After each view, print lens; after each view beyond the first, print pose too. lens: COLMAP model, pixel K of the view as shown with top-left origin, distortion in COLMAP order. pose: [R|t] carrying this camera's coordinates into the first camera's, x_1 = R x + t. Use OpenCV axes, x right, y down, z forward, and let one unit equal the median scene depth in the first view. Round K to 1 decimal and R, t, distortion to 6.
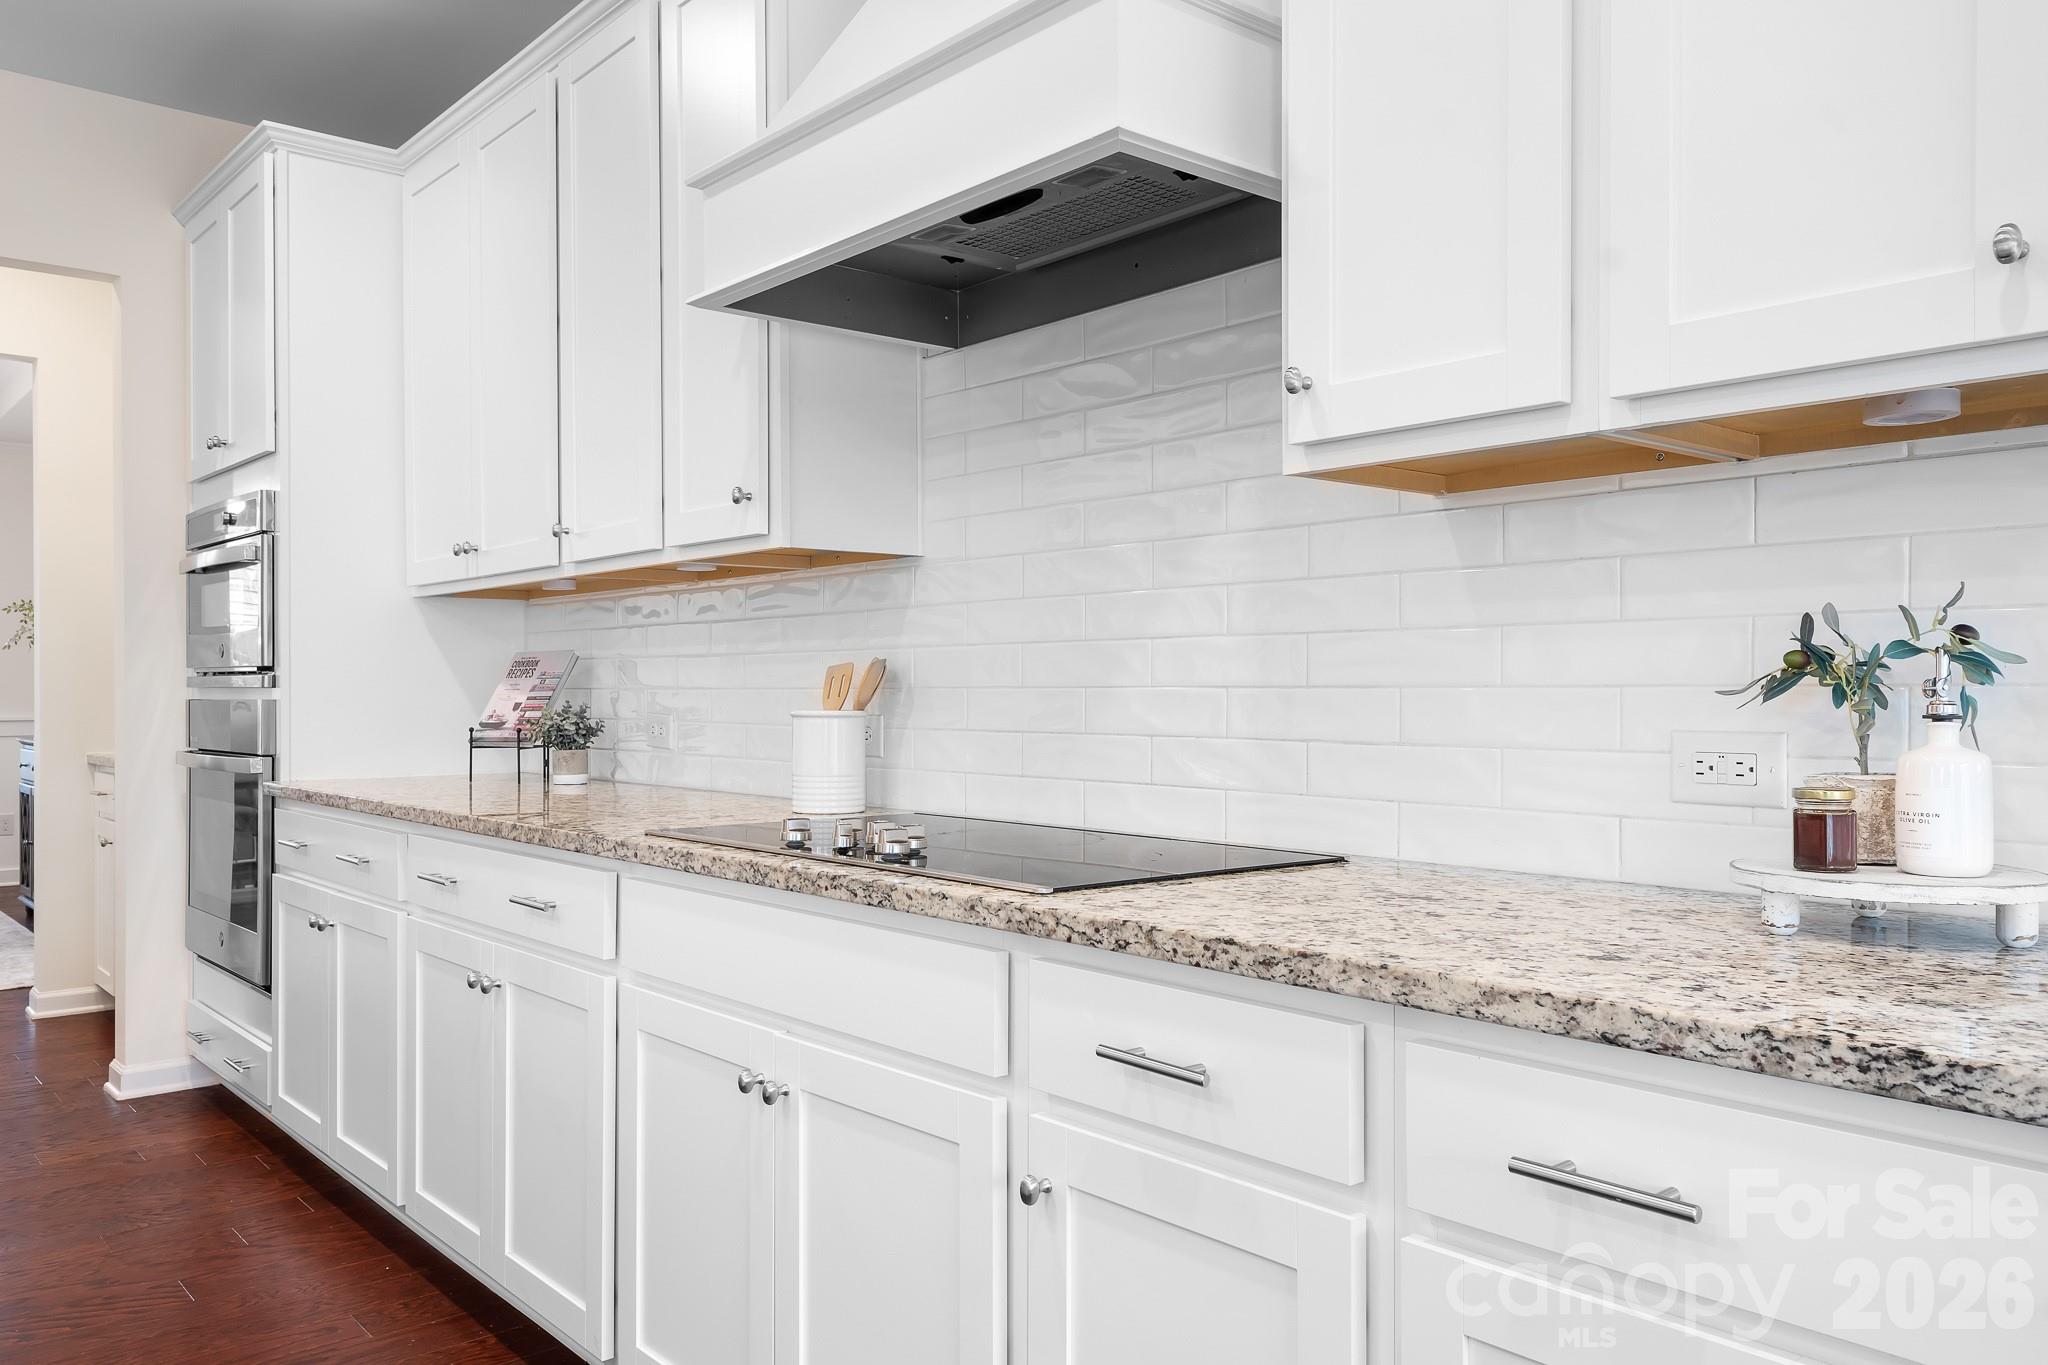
lens RADIAL K [[1543.6, 0, 1027.4], [0, 1543.6, 685.1], [0, 0, 1]] dist [-0.008768, 0.000198]
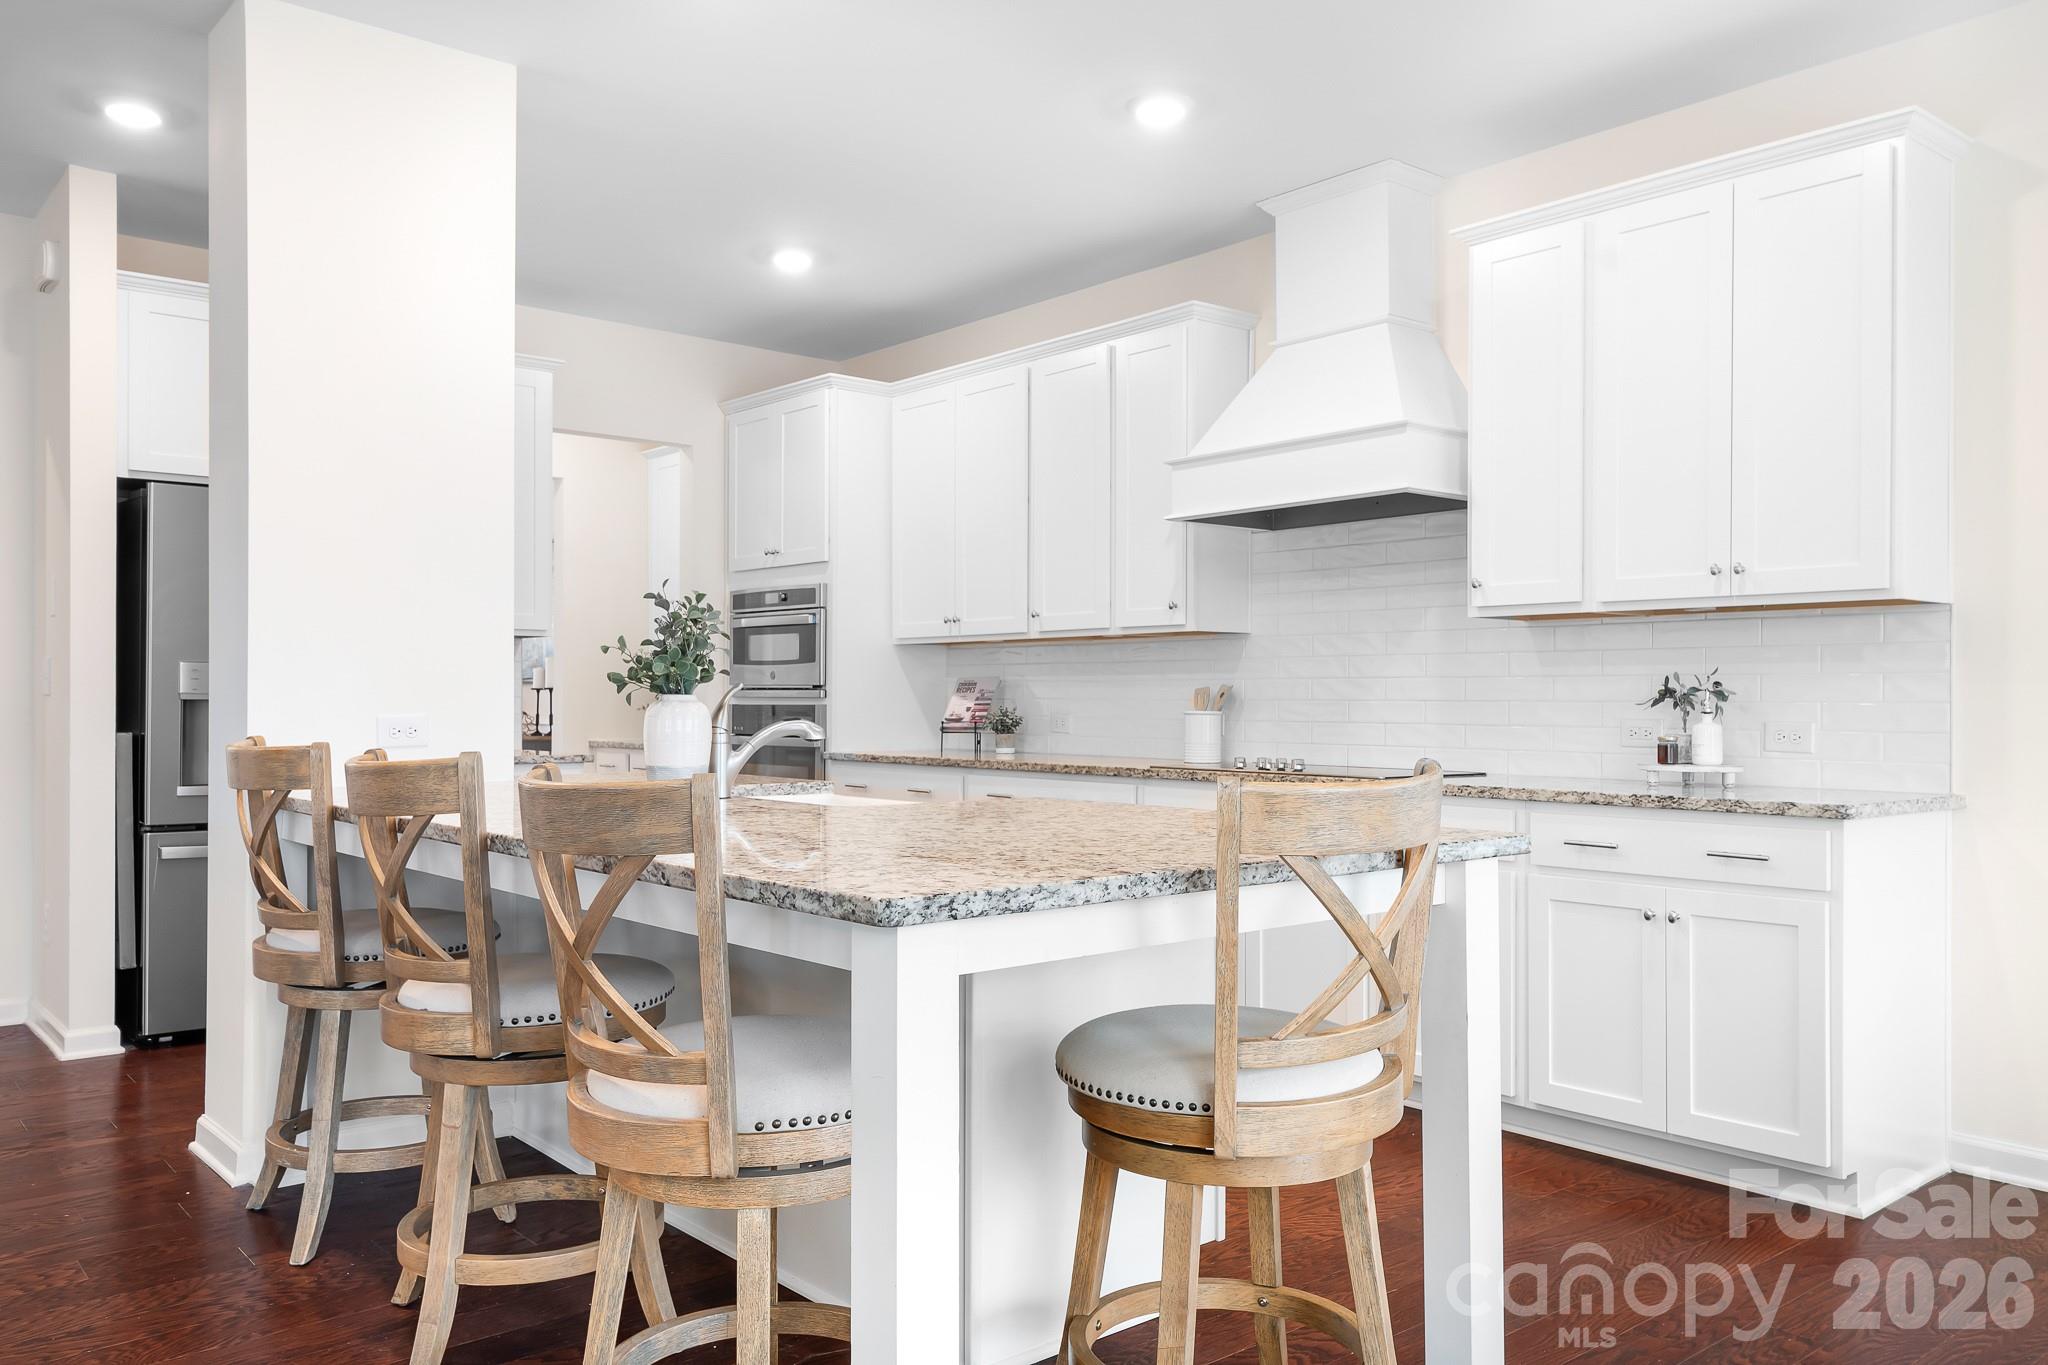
lens RADIAL K [[1543.6, 0, 1020.6], [0, 1543.6, 686.2], [0, 0, 1]] dist [-0.008768, 0.000198]
pose [[0.999960, 0.003671, -0.008172, -0.568829], [-0.003708, 0.999983, -0.004417, -0.009963], [0.008156, 0.004447, 0.999957, -1.596534]]
